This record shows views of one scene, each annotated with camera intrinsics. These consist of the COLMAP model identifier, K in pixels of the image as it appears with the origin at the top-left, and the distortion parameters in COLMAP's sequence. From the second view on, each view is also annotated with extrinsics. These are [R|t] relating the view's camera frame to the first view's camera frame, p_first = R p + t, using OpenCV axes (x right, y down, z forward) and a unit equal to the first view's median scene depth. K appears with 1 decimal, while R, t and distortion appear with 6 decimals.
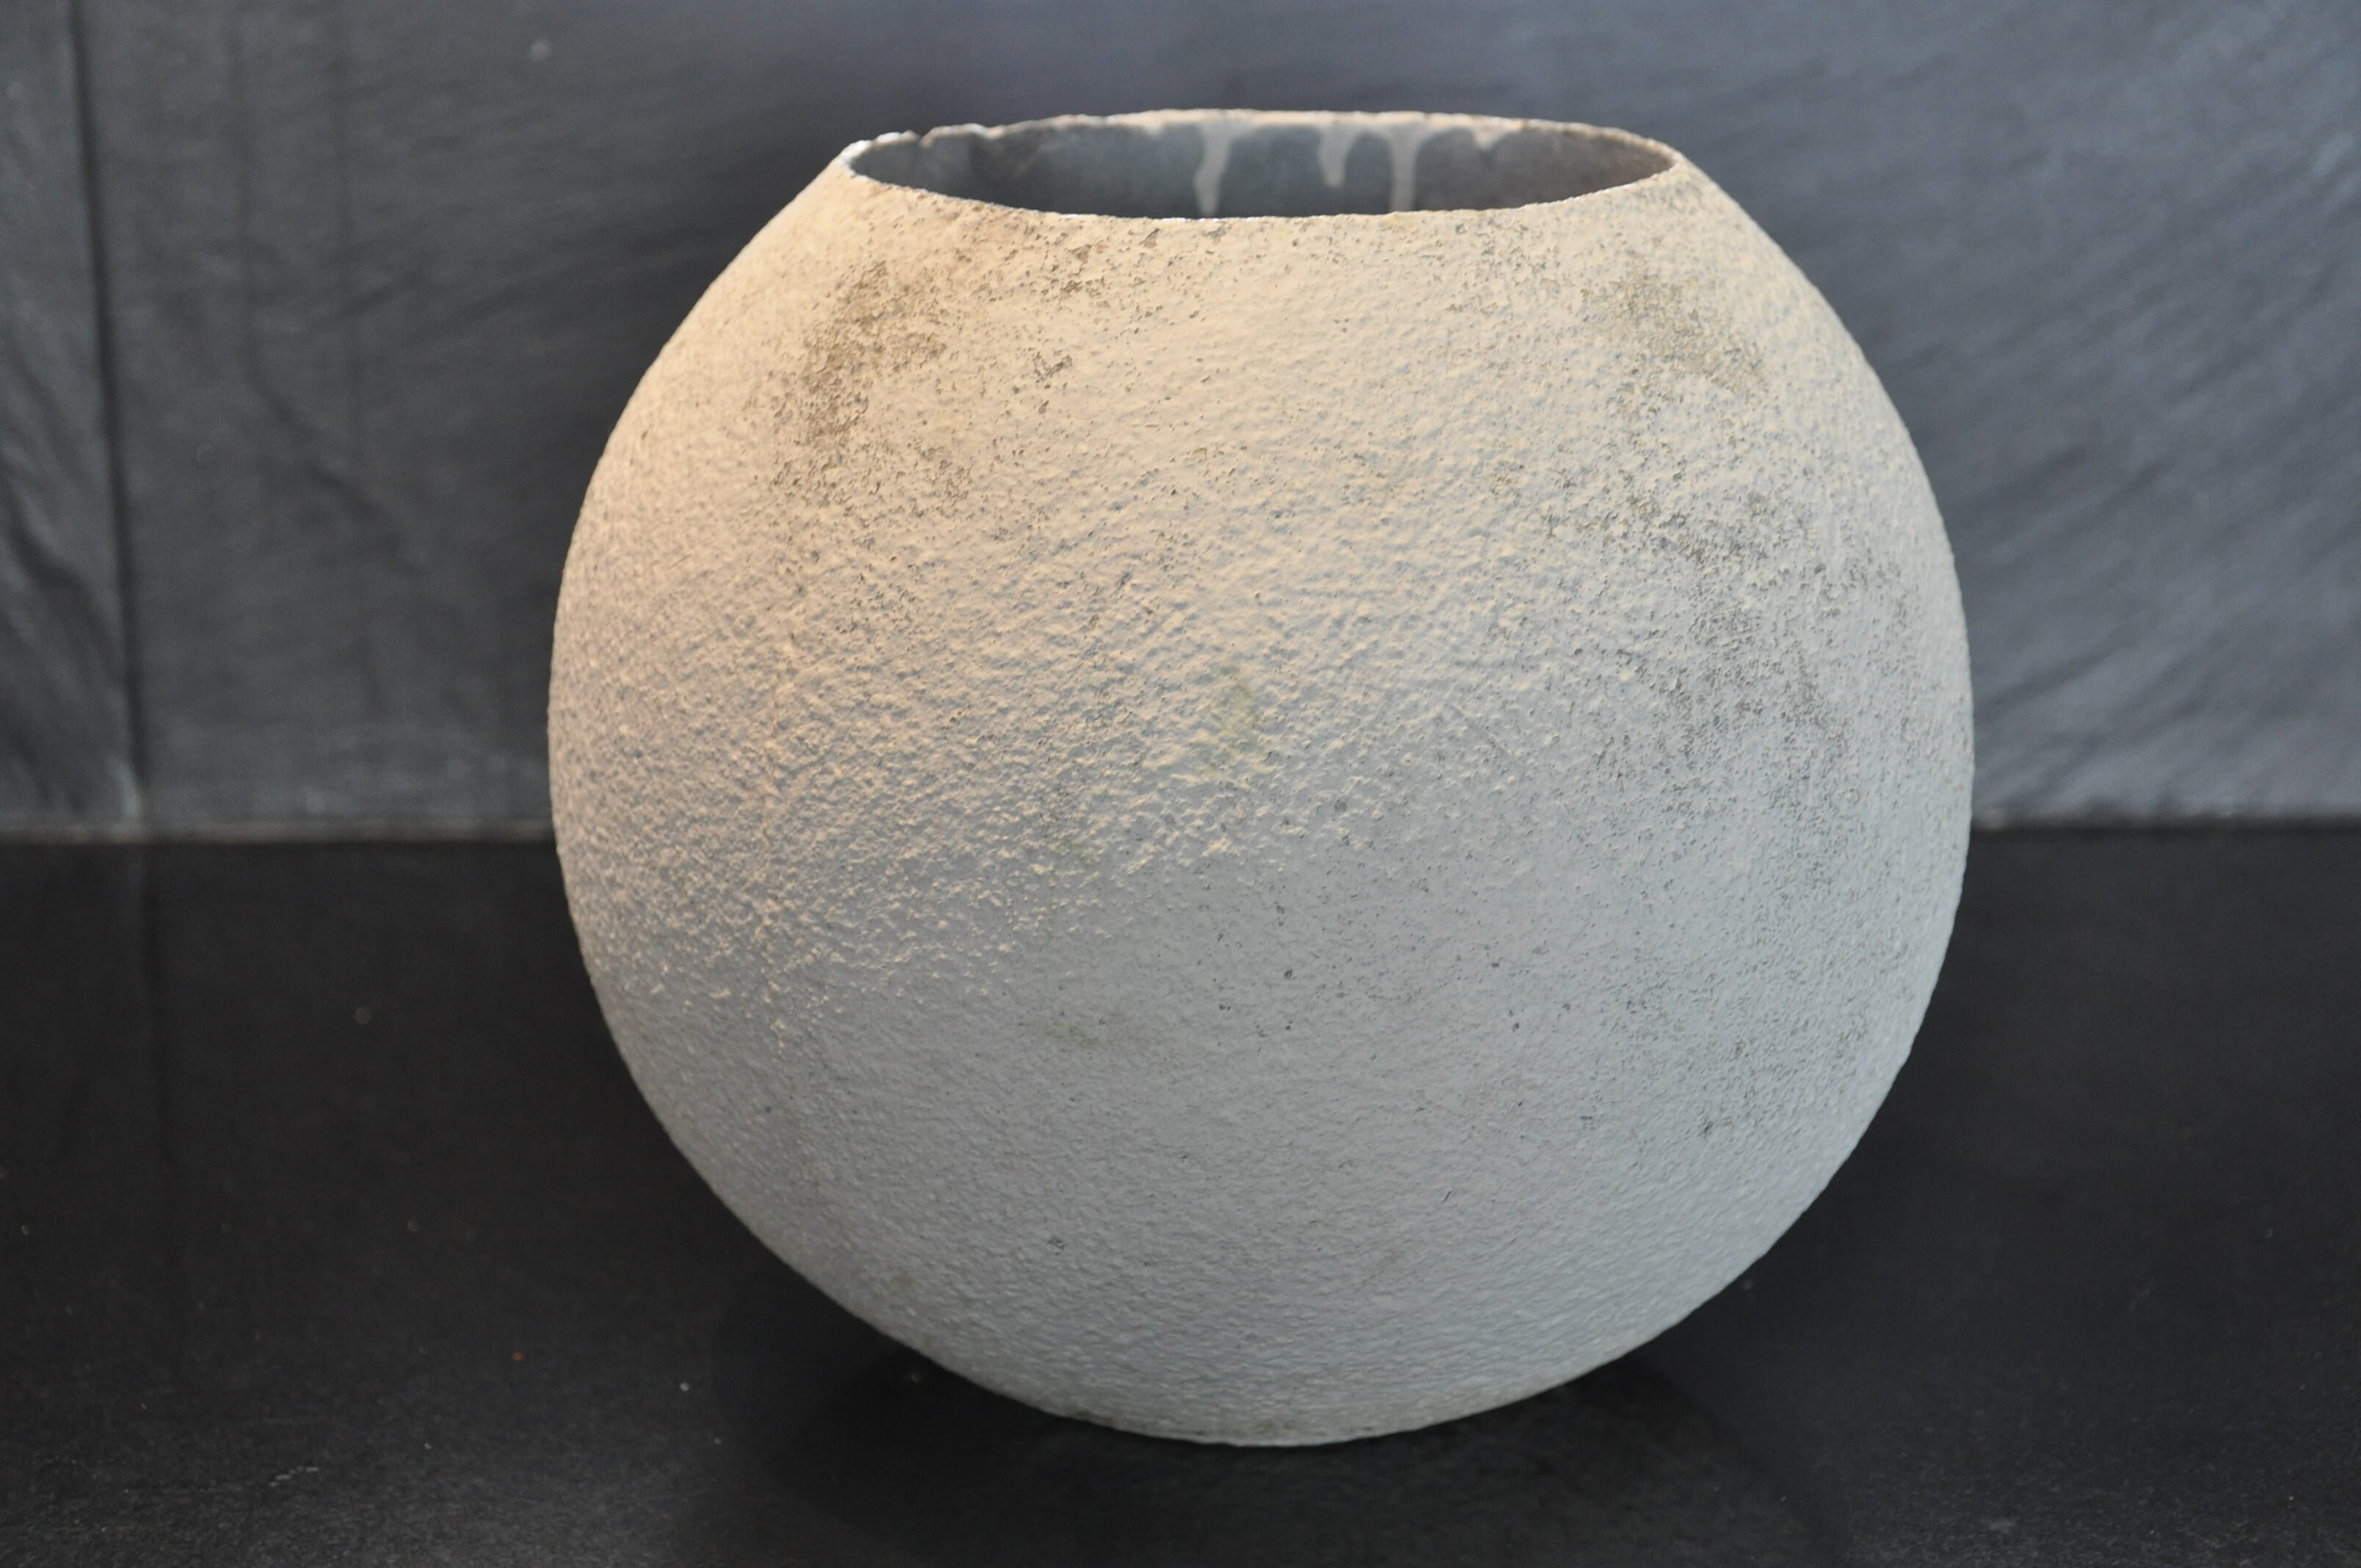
lens RADIAL K [[4263.4, 0, 1180.5], [0, 4263.4, 784.0], [0, 0, 1]] dist [0.234566, 0.079961]
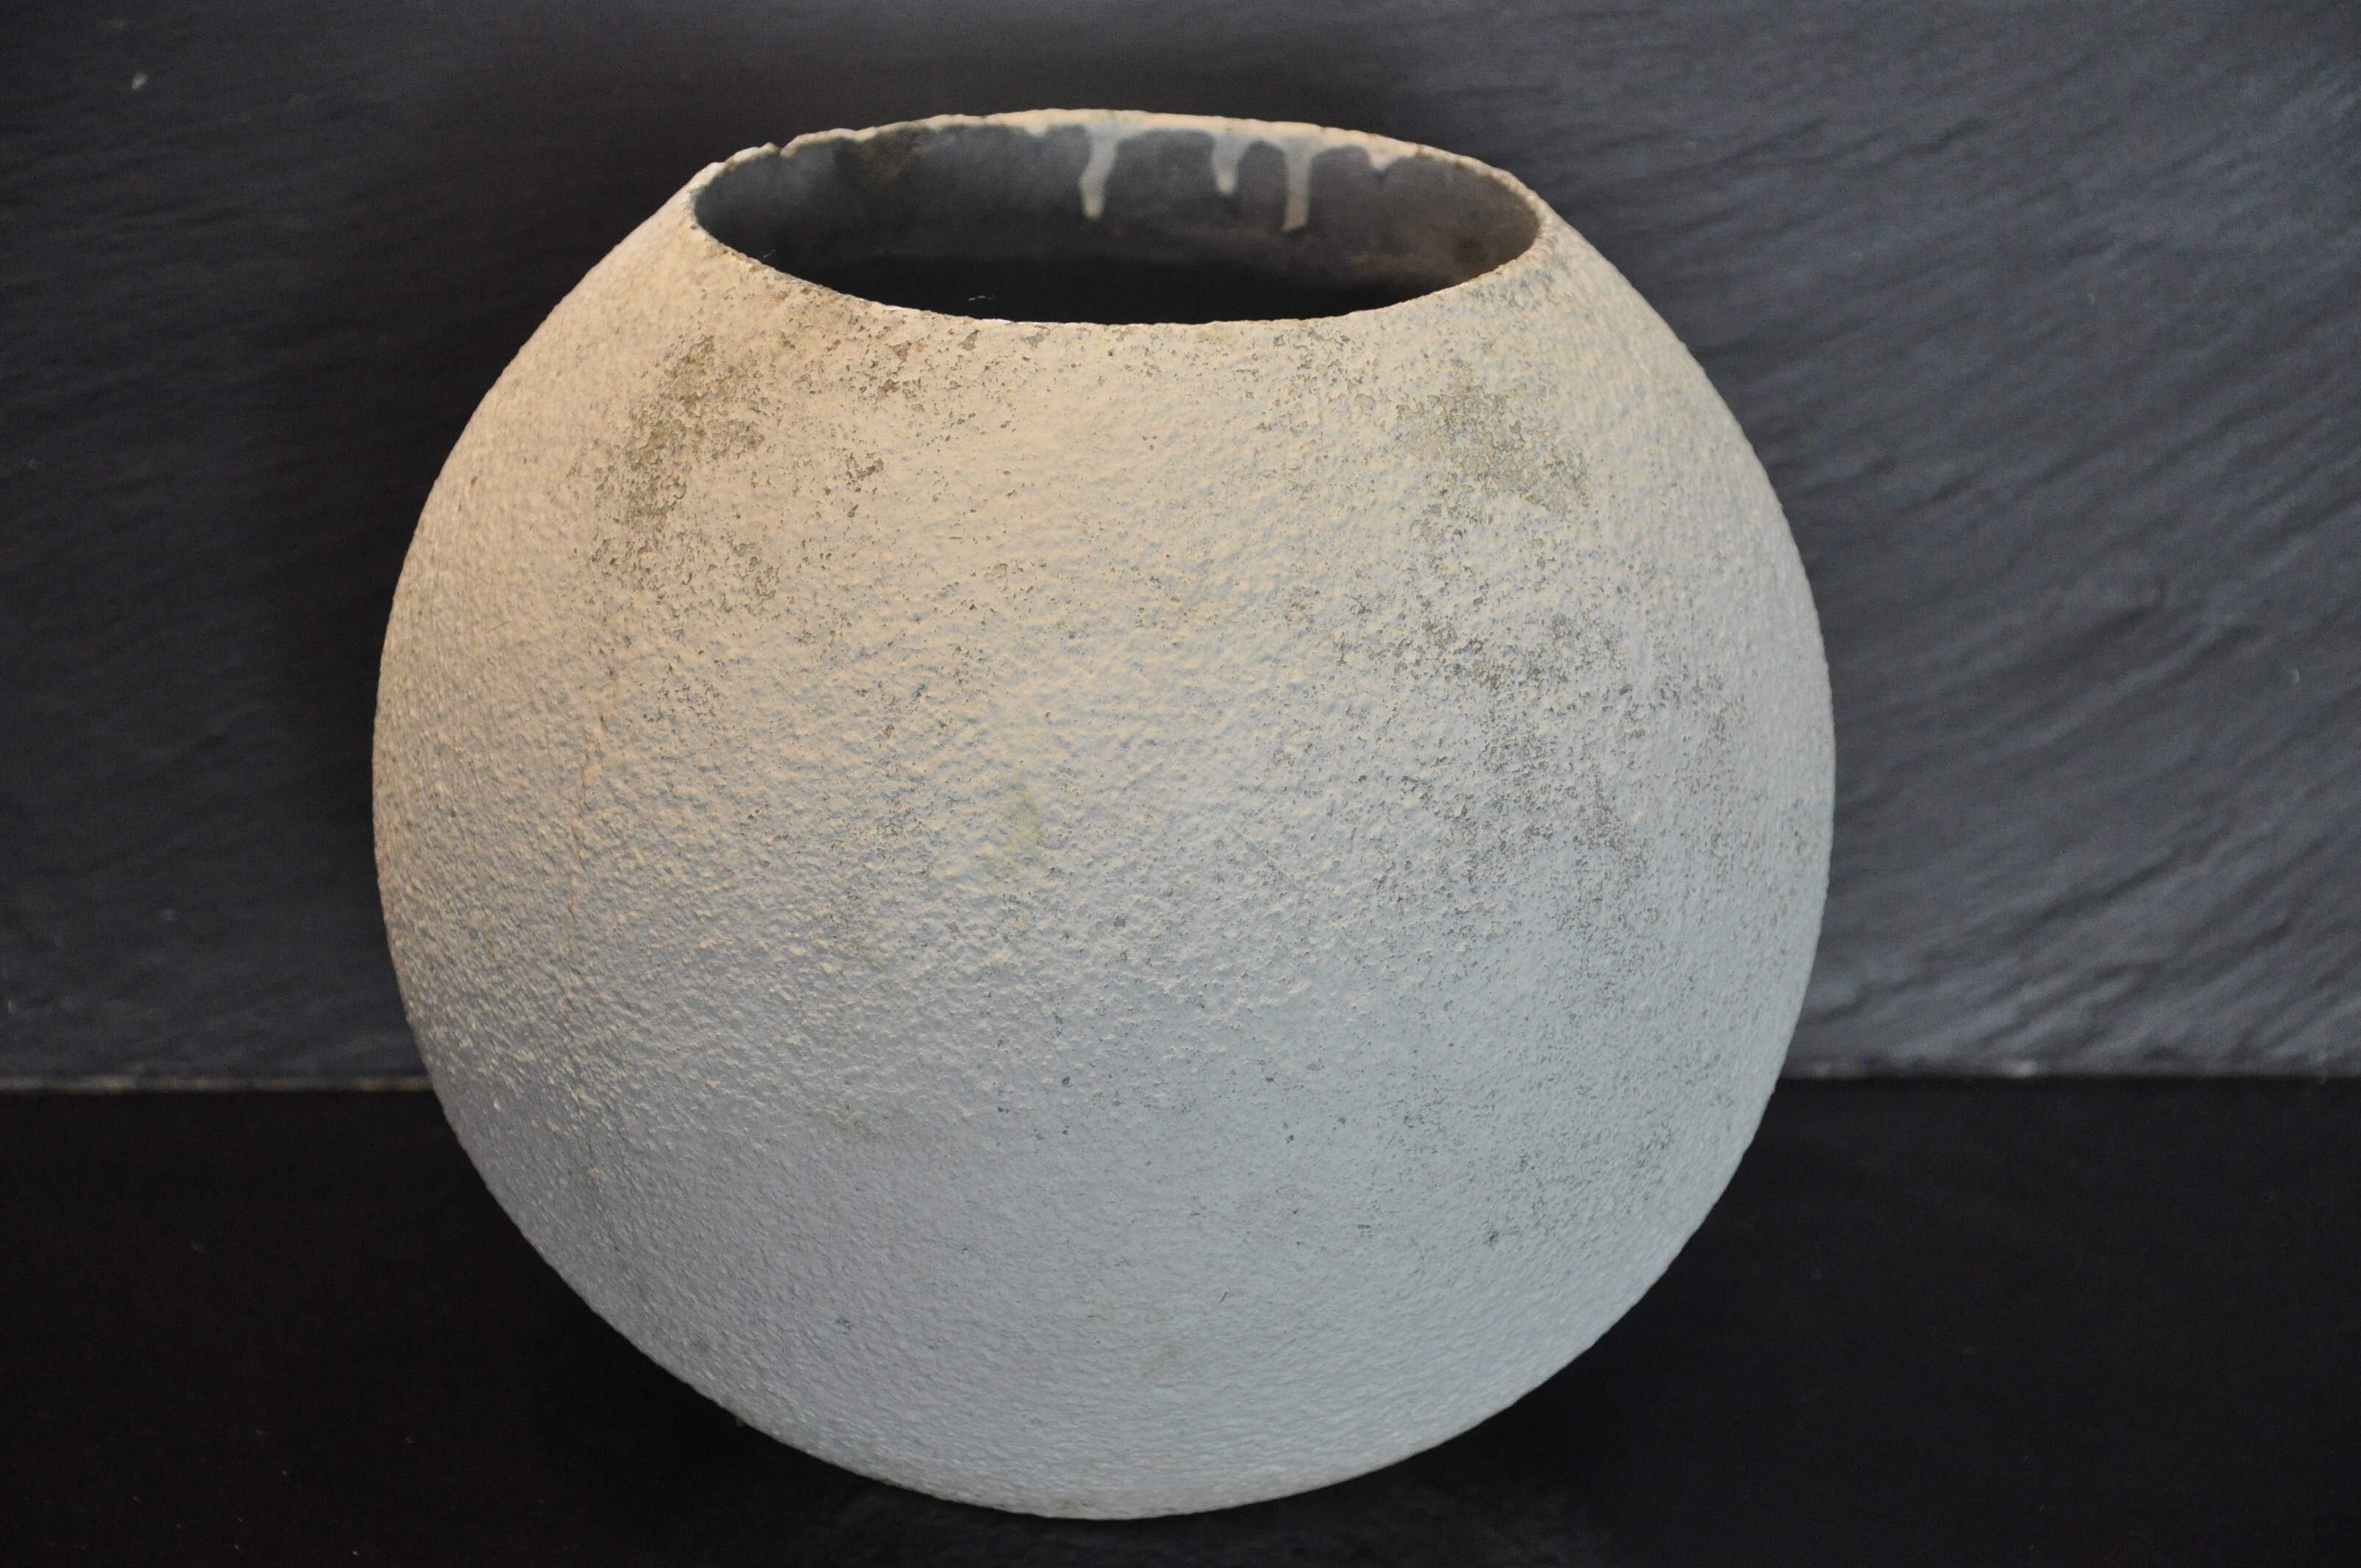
lens RADIAL K [[6391.5, 0, 1180.5], [0, 6391.5, 784.0], [0, 0, 1]] dist [0.468700, -0.088131]
pose [[0.998095, 0.042667, -0.044565, 0.114644], [-0.039577, 0.996896, 0.068060, -0.128307], [0.047331, -0.066166, 0.996685, -0.510761]]
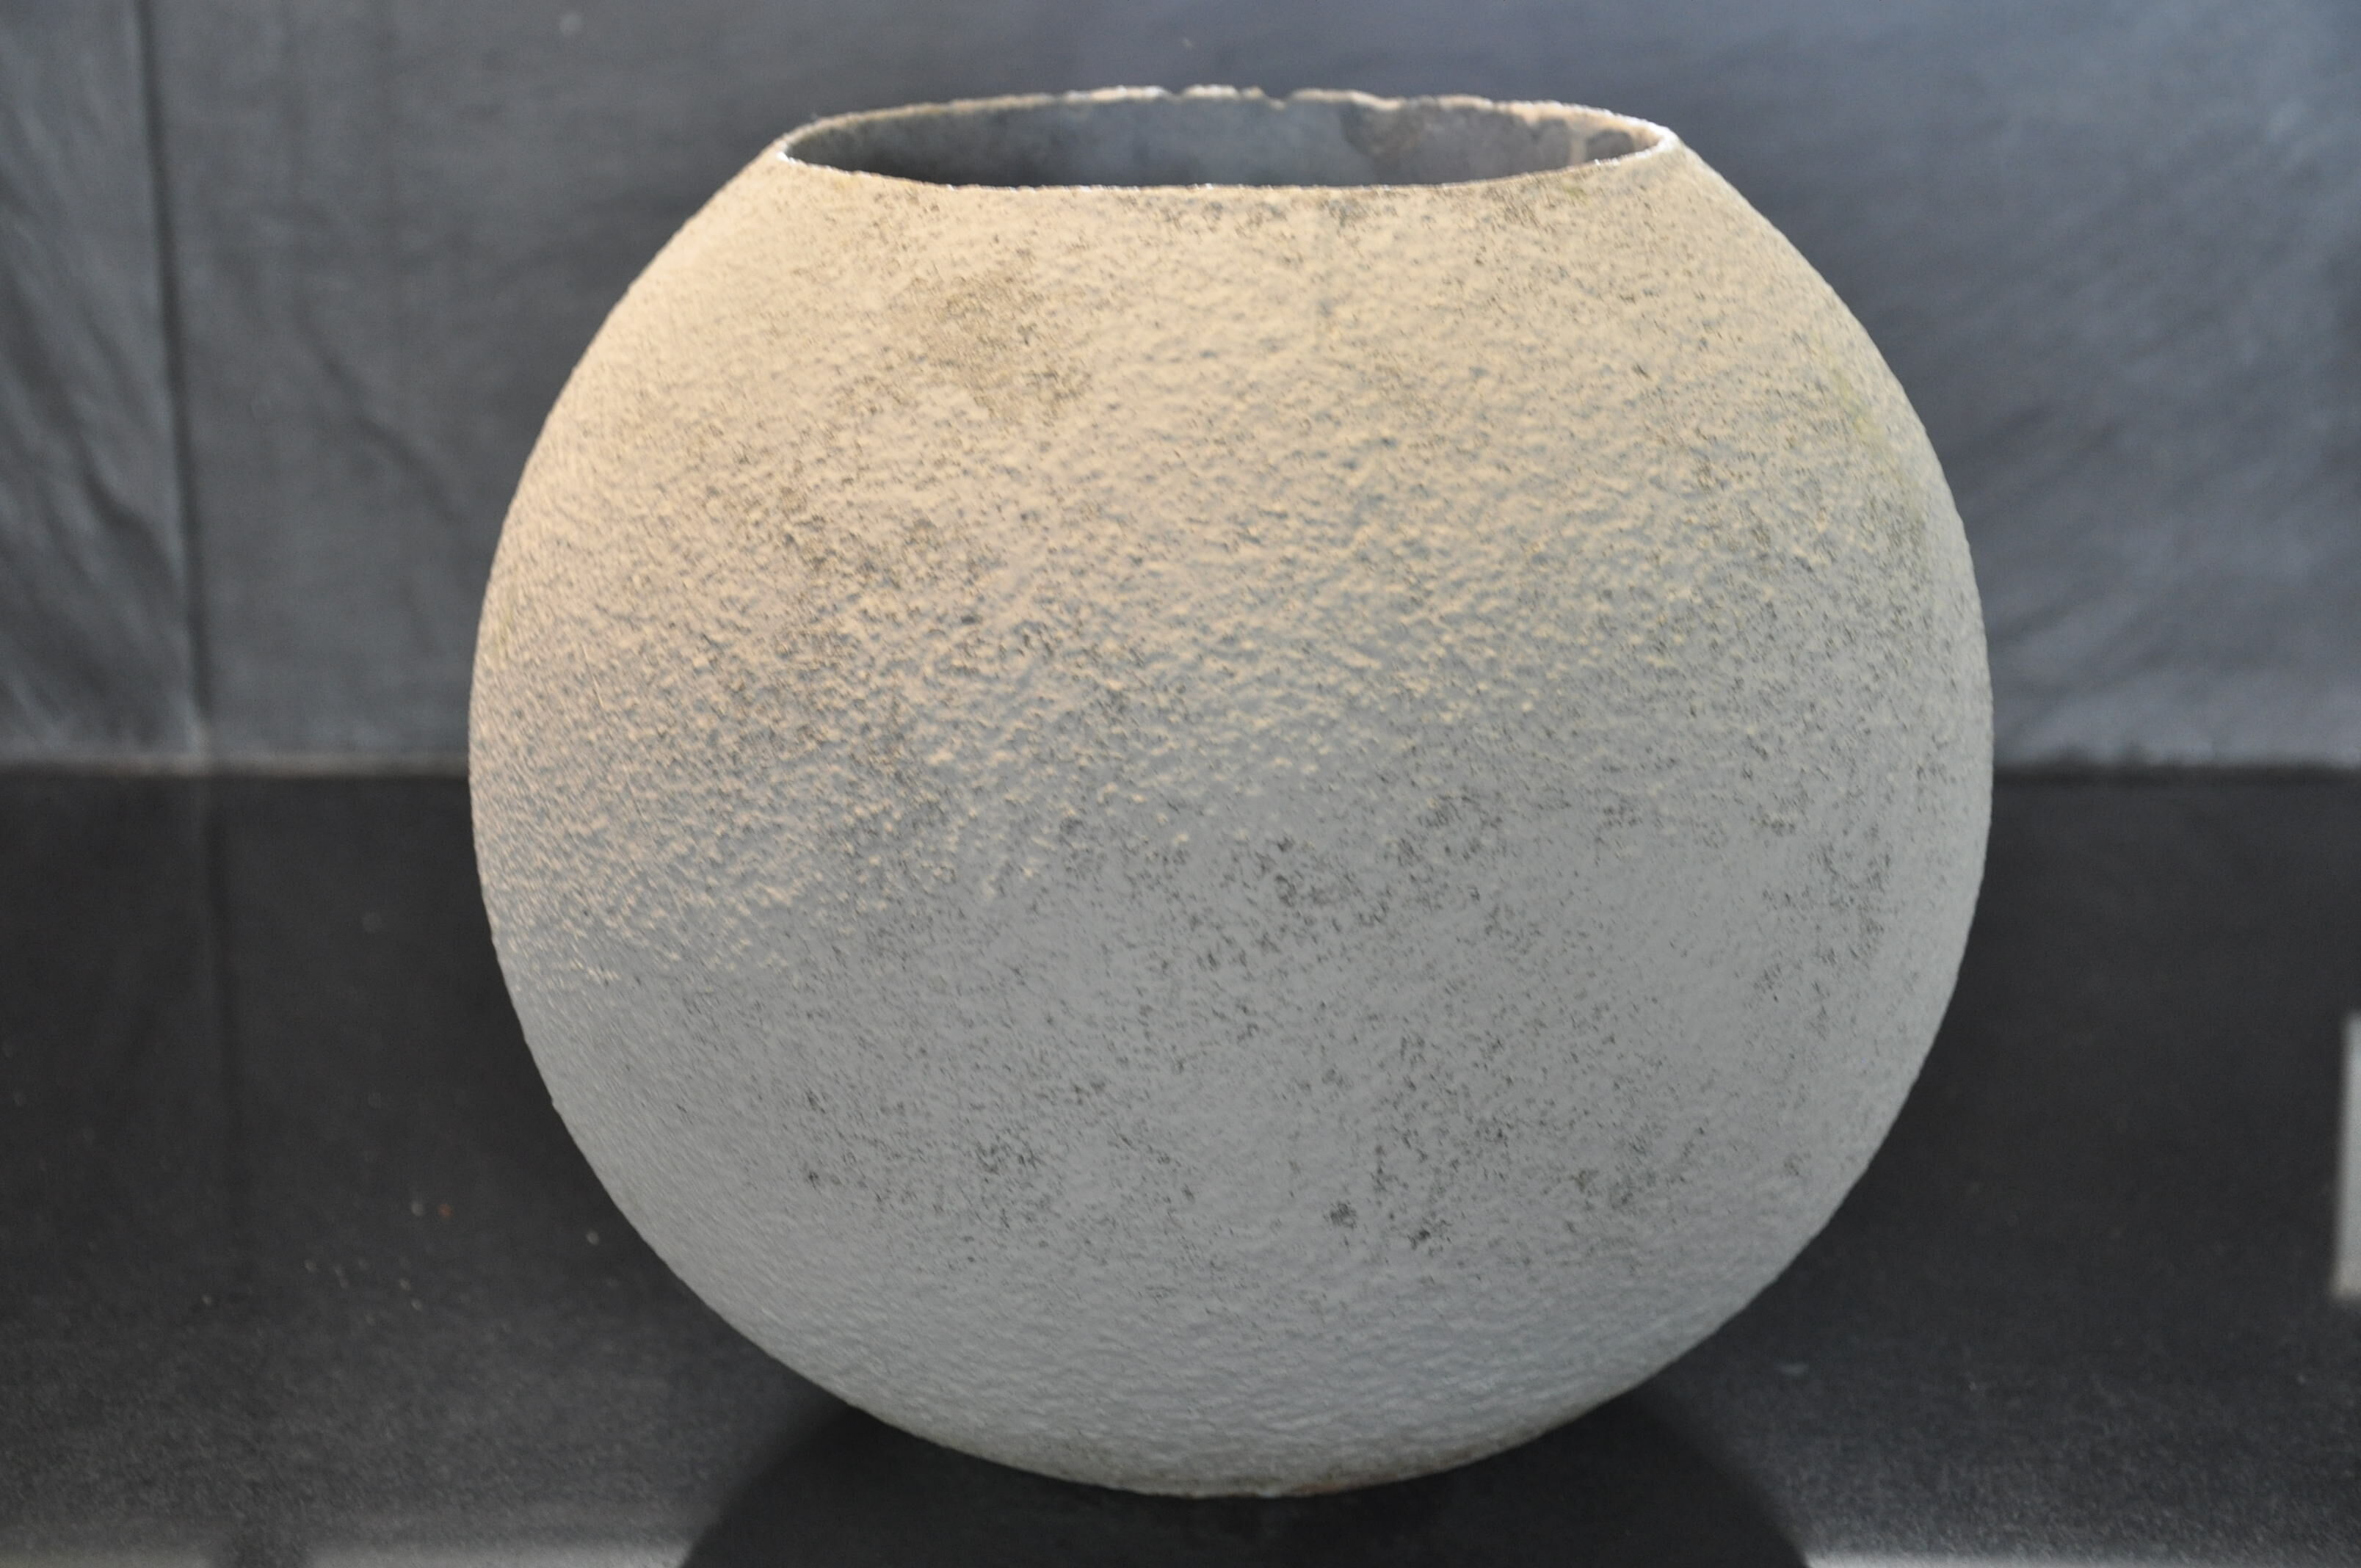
lens RADIAL K [[4263.4, 0, 1180.5], [0, 4263.4, 784.0], [0, 0, 1]] dist [0.234566, 0.079961]
pose [[0.404266, 0.230819, -0.885038, 0.981543], [-0.231079, 0.962018, 0.145343, -0.159709], [0.884970, 0.145757, 0.442248, 0.659036]]
